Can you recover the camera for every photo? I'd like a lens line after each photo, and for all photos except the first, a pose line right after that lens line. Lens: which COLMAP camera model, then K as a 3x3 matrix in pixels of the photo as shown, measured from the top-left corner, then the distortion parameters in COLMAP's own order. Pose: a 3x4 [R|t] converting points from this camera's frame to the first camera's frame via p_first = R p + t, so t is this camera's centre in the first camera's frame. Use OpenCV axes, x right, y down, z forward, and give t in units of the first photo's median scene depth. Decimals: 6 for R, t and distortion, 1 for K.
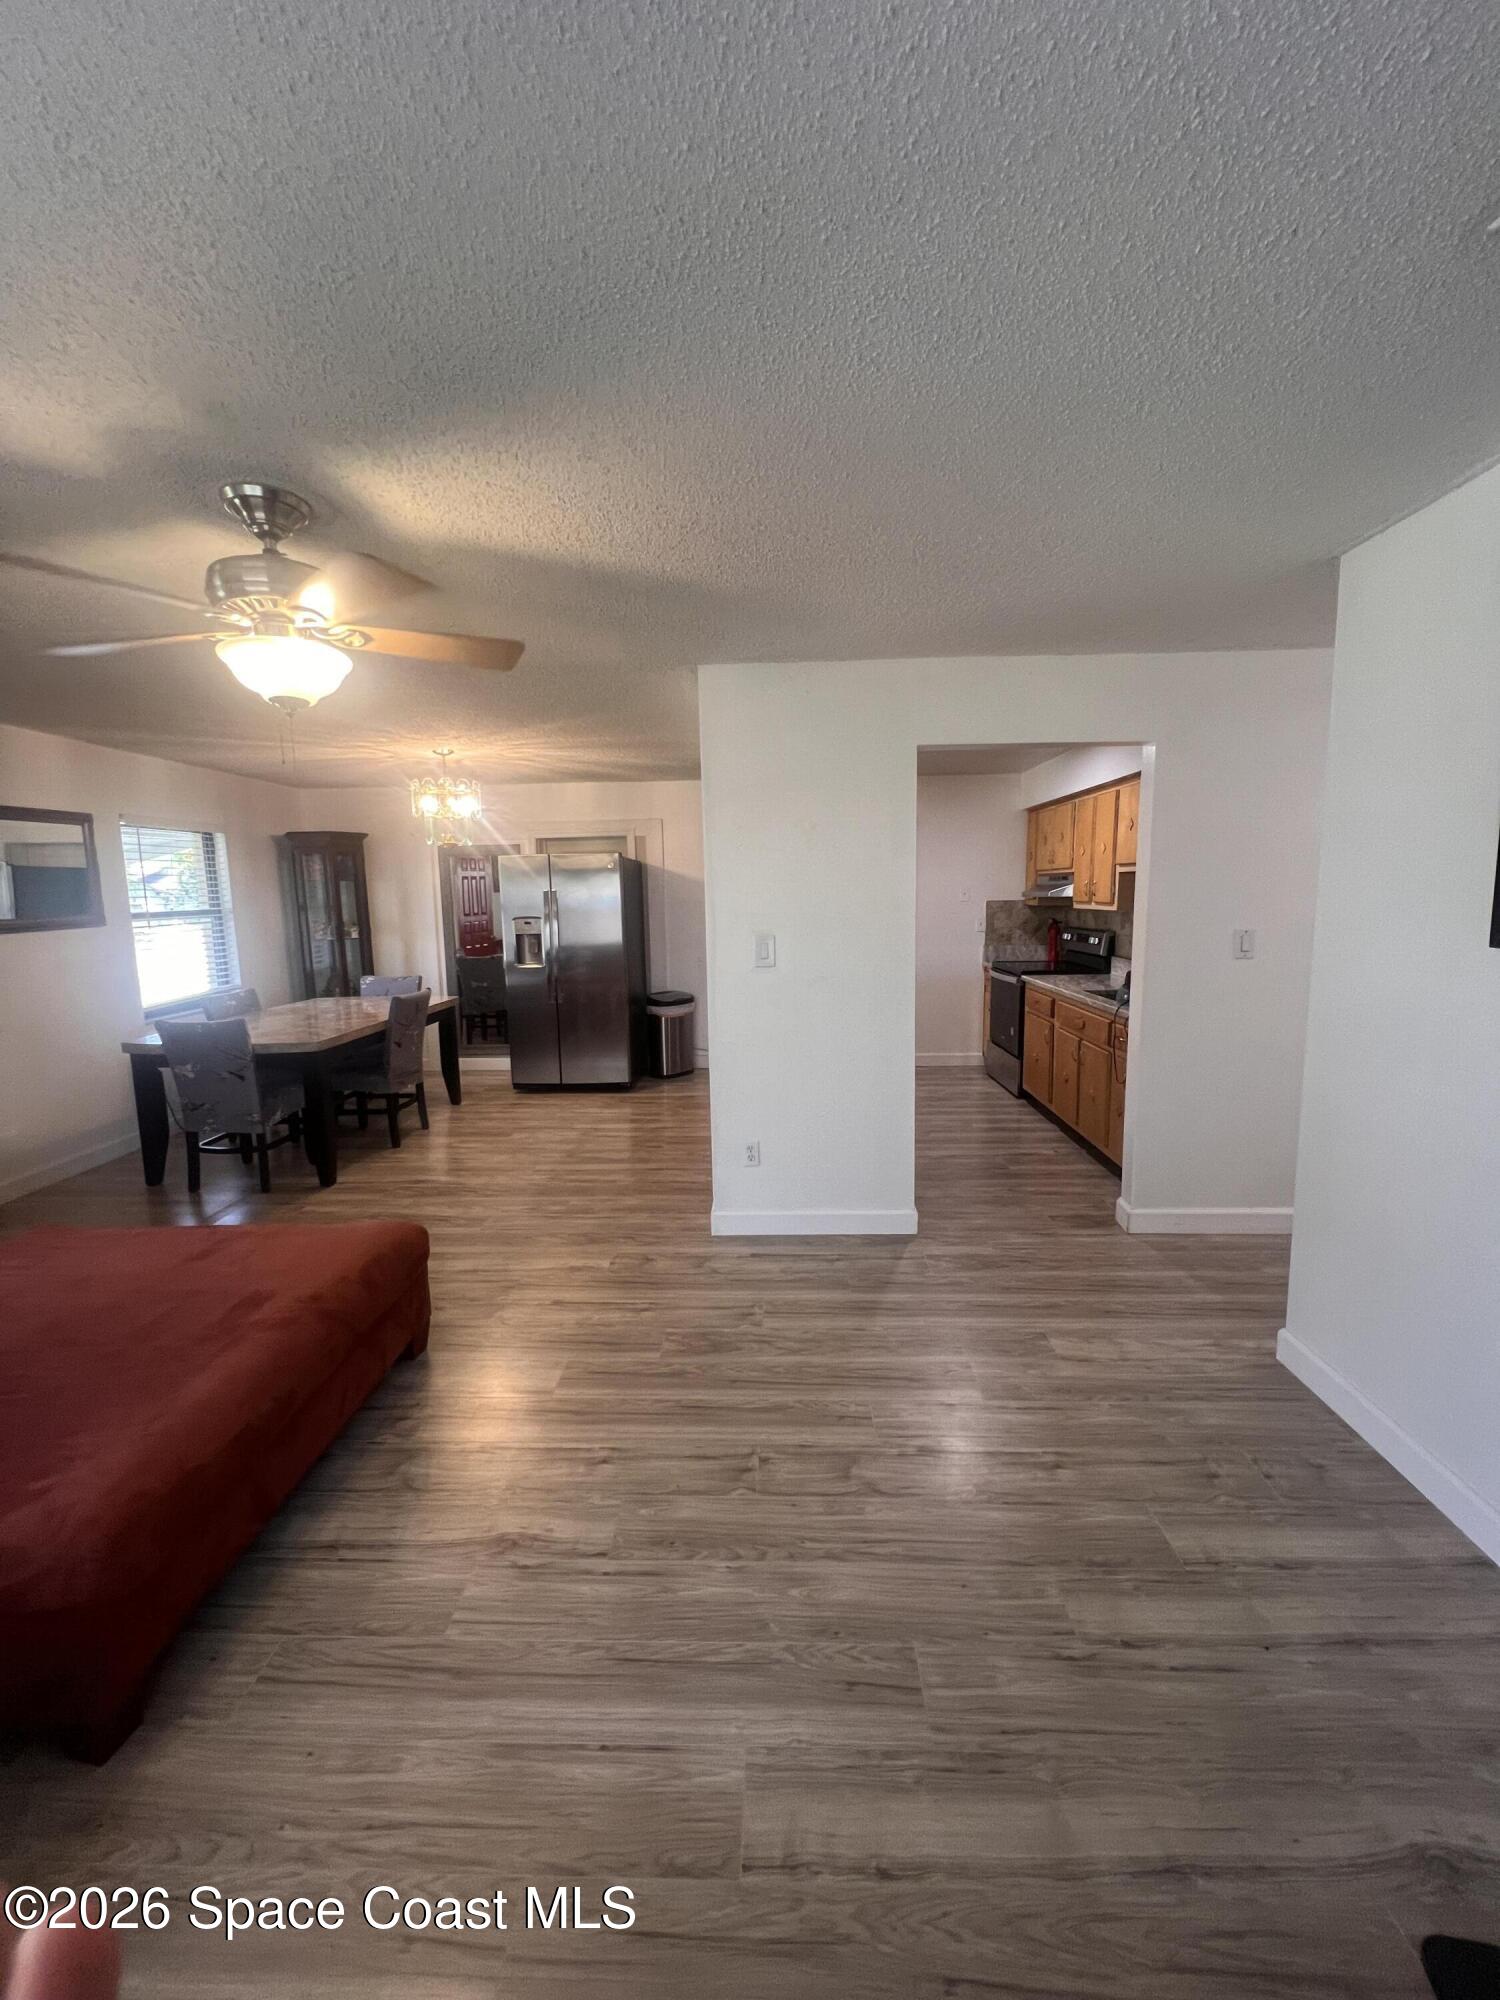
lens RADIAL K [[799.7, 0, 751.0], [0, 799.7, 998.7], [0, 0, 1]] dist [-0.002553, 0.001041]
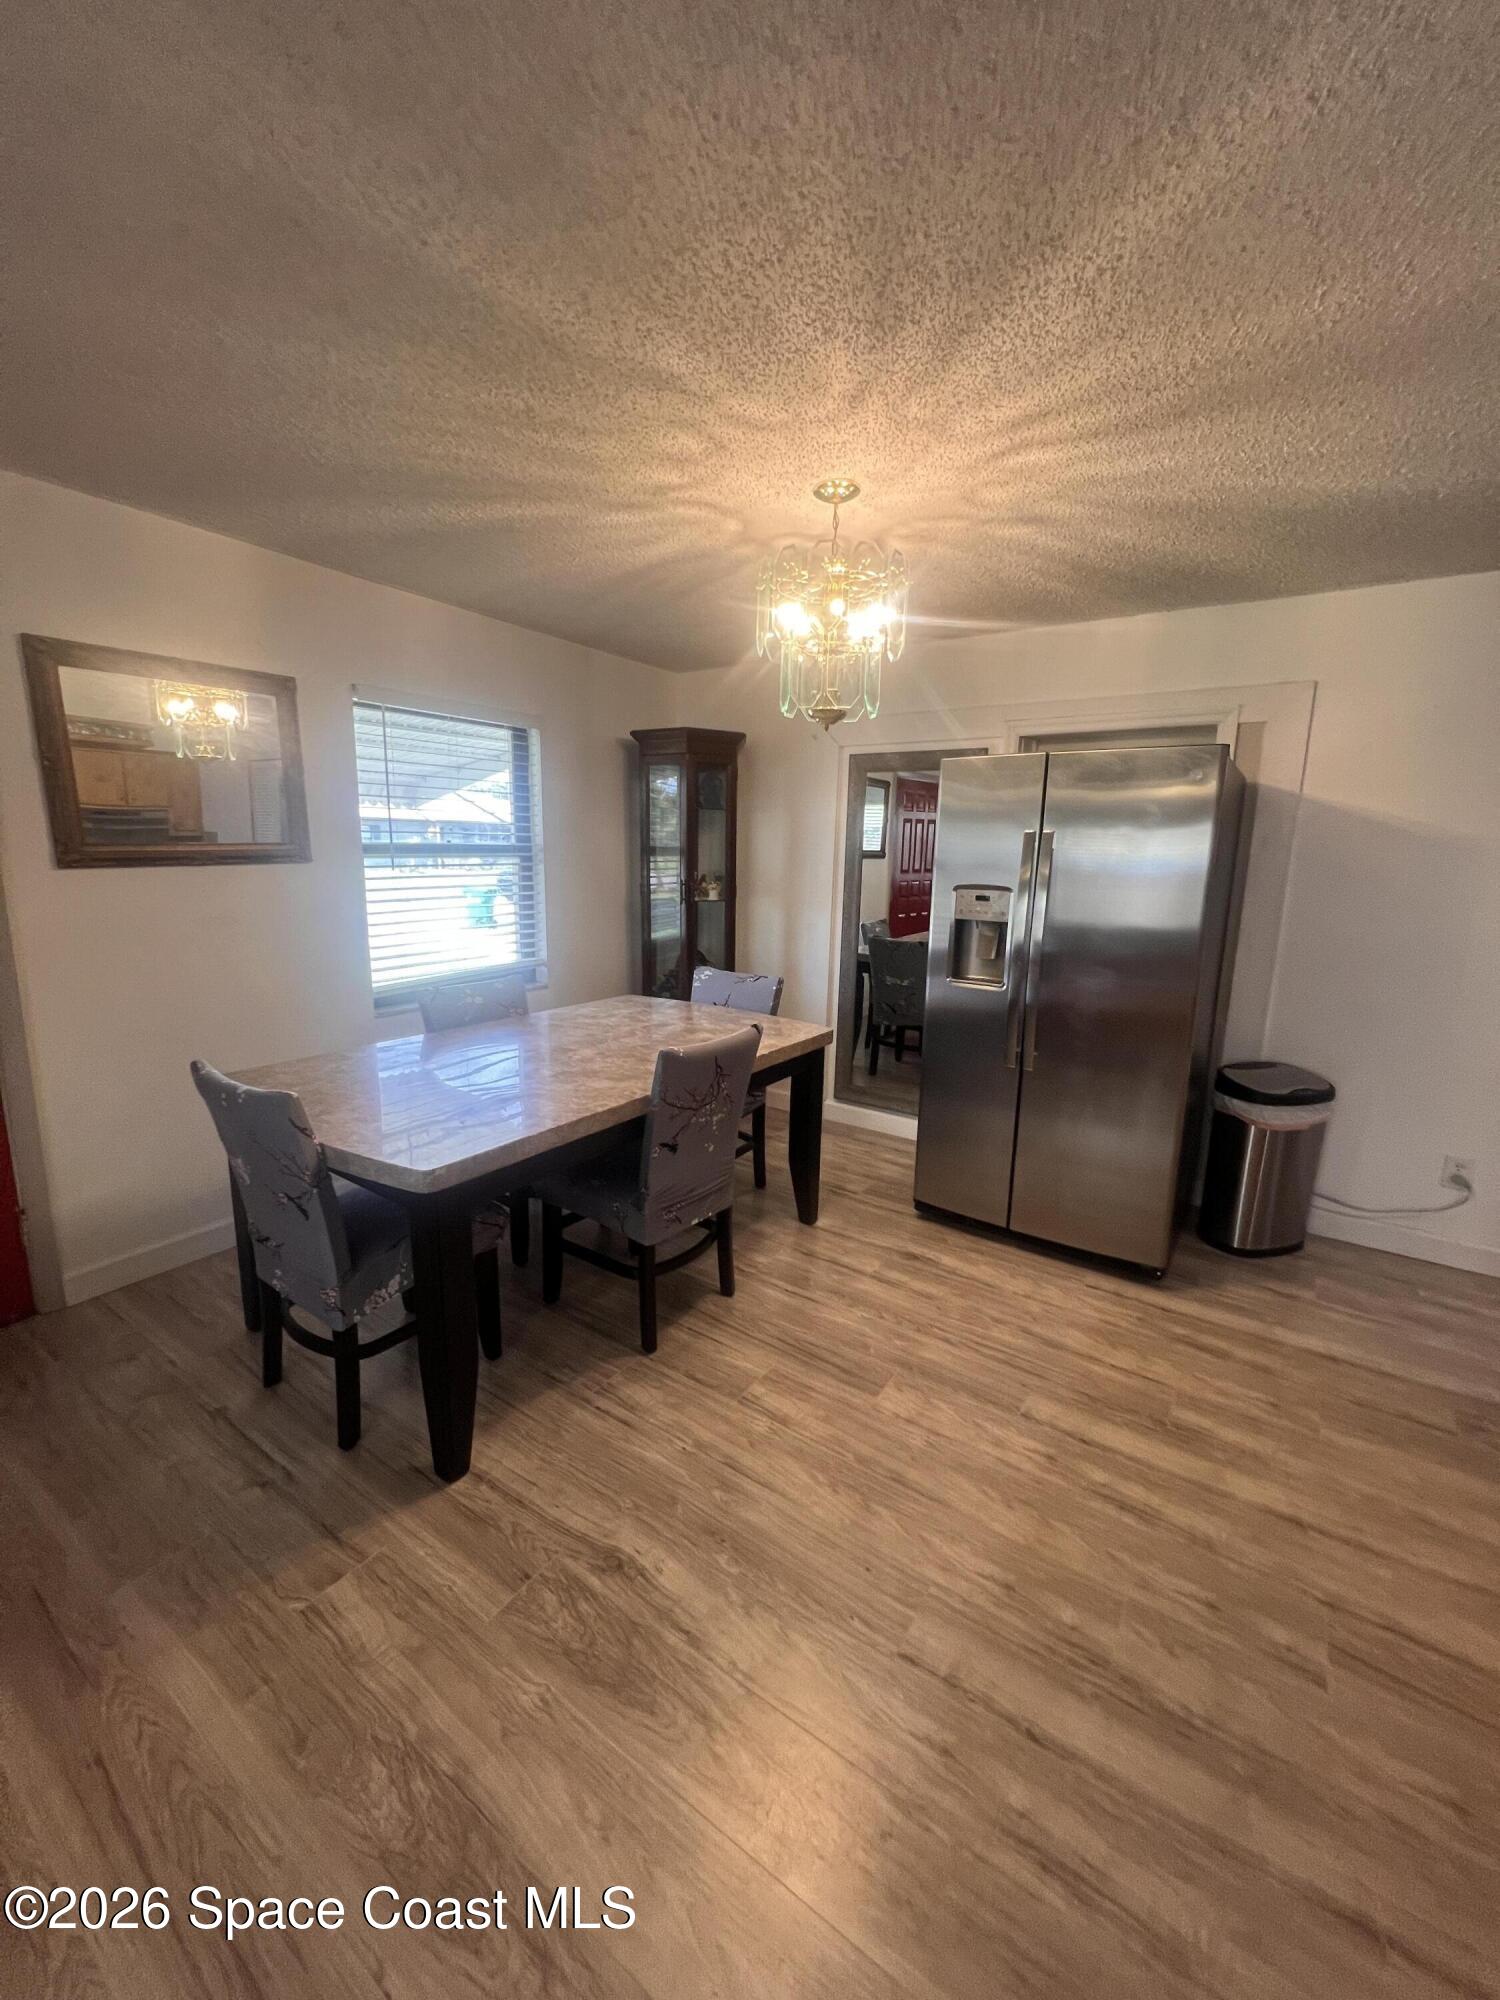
lens RADIAL K [[799.7, 0, 747.7], [0, 799.7, 997.0], [0, 0, 1]] dist [-0.002553, 0.001041]
pose [[0.846192, 0.134332, -0.515668, -0.188956], [-0.108214, 0.990859, 0.080543, -0.078917], [0.521774, -0.012352, 0.852994, 0.682121]]
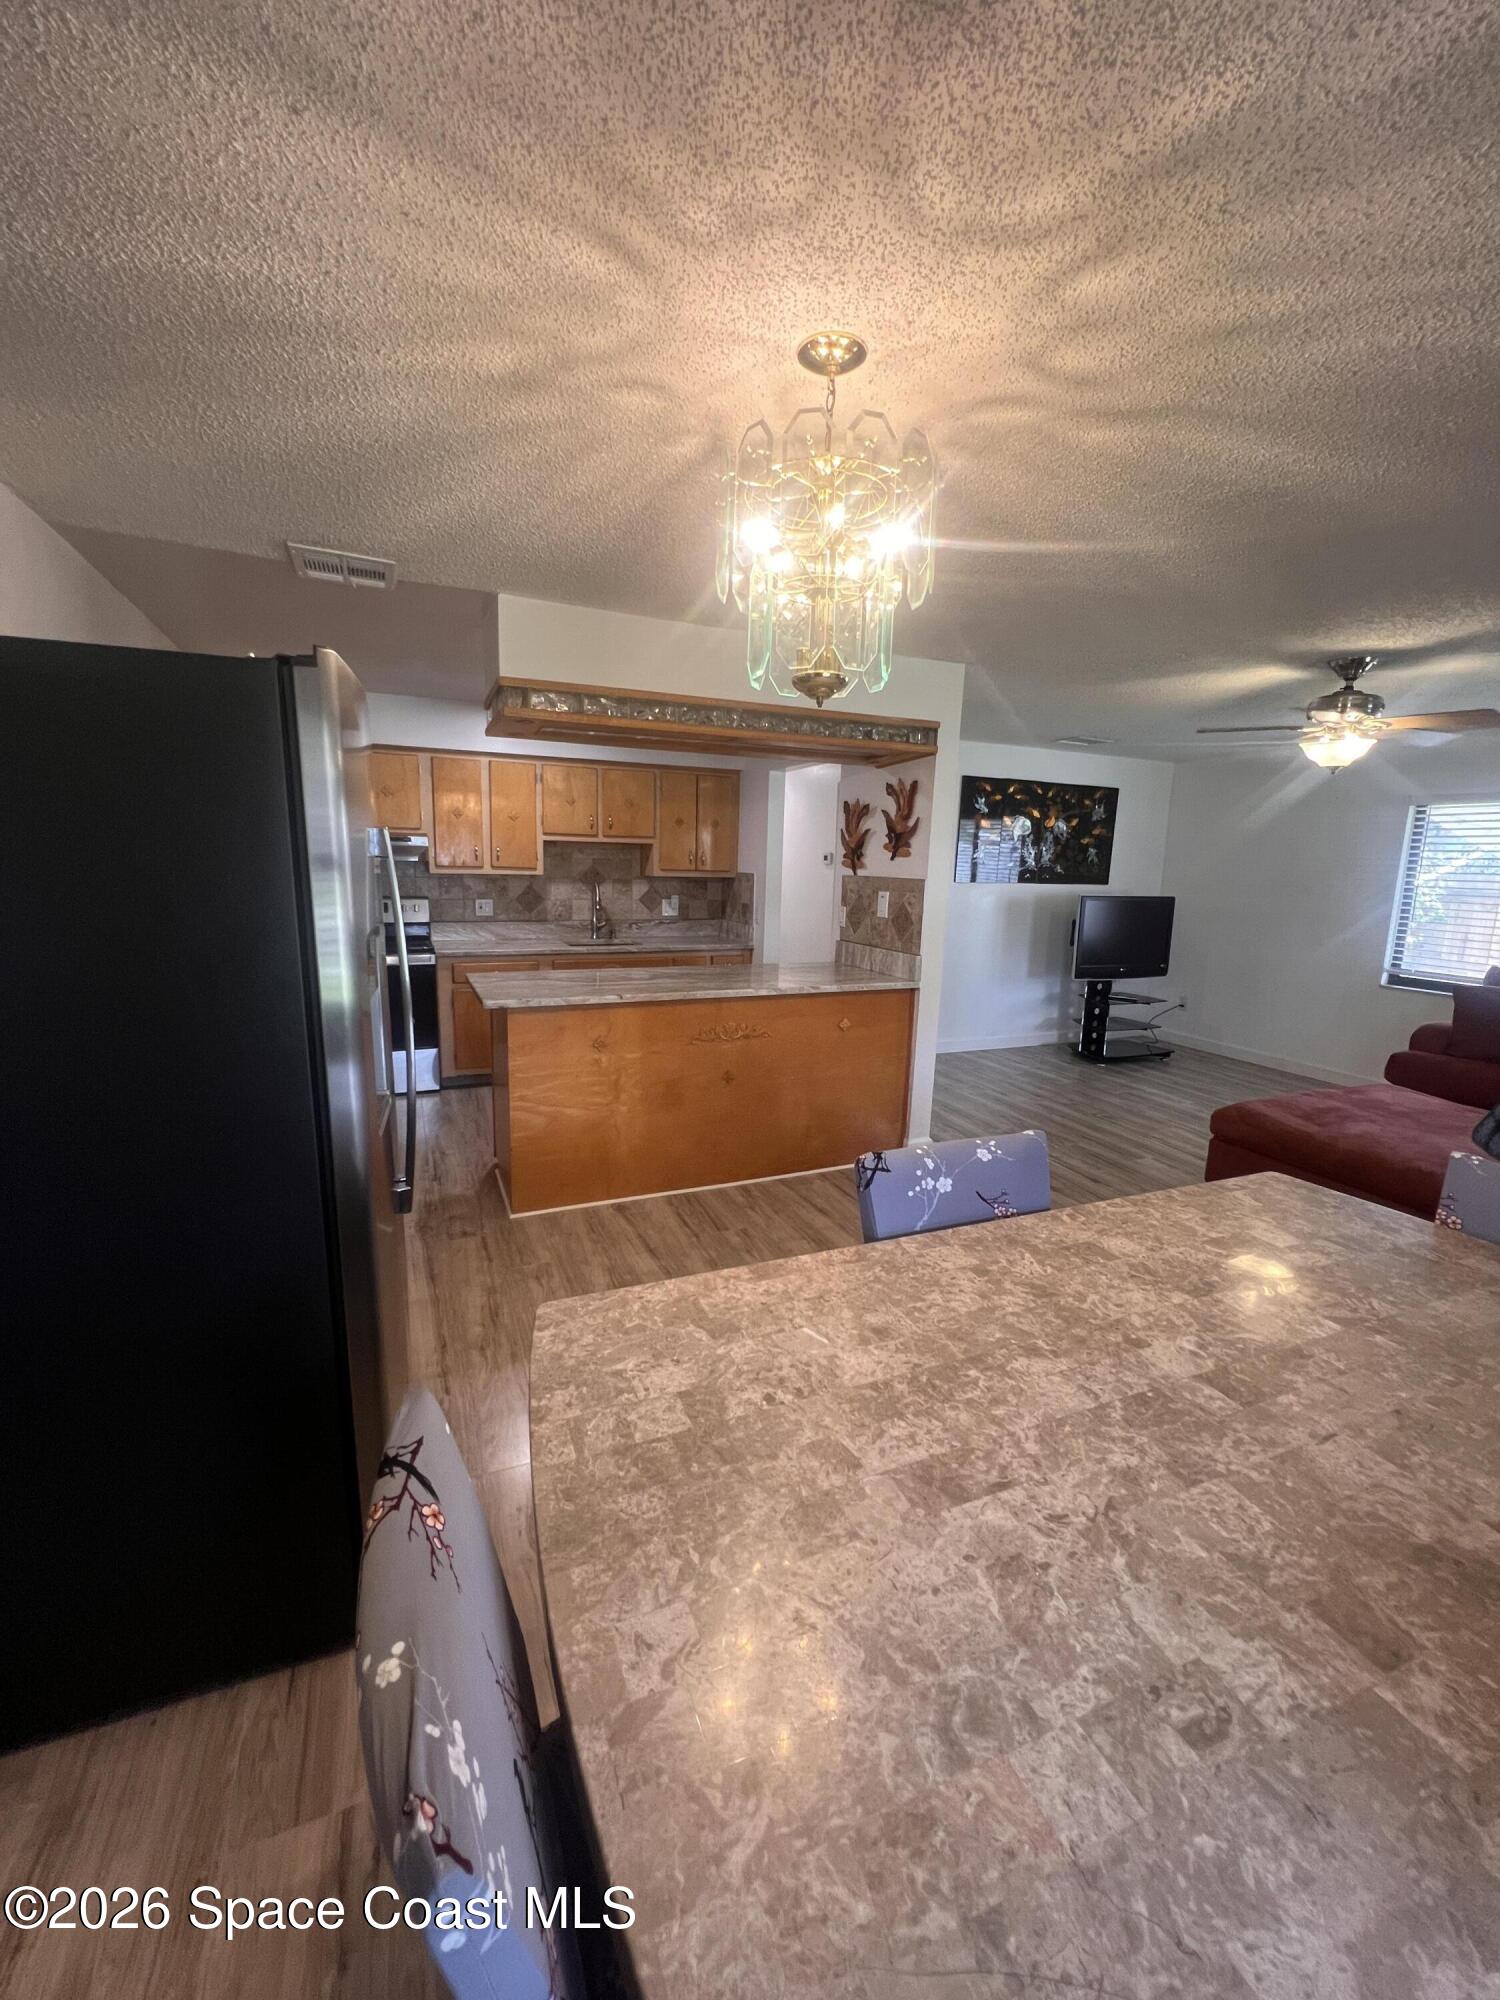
lens RADIAL K [[799.7, 0, 747.7], [0, 799.7, 998.5], [0, 0, 1]] dist [-0.002553, 0.001041]
pose [[-0.431338, -0.150206, 0.889599, -0.750106], [0.102972, 0.971403, 0.213946, -0.165104], [-0.896295, 0.183886, -0.403536, 1.338004]]
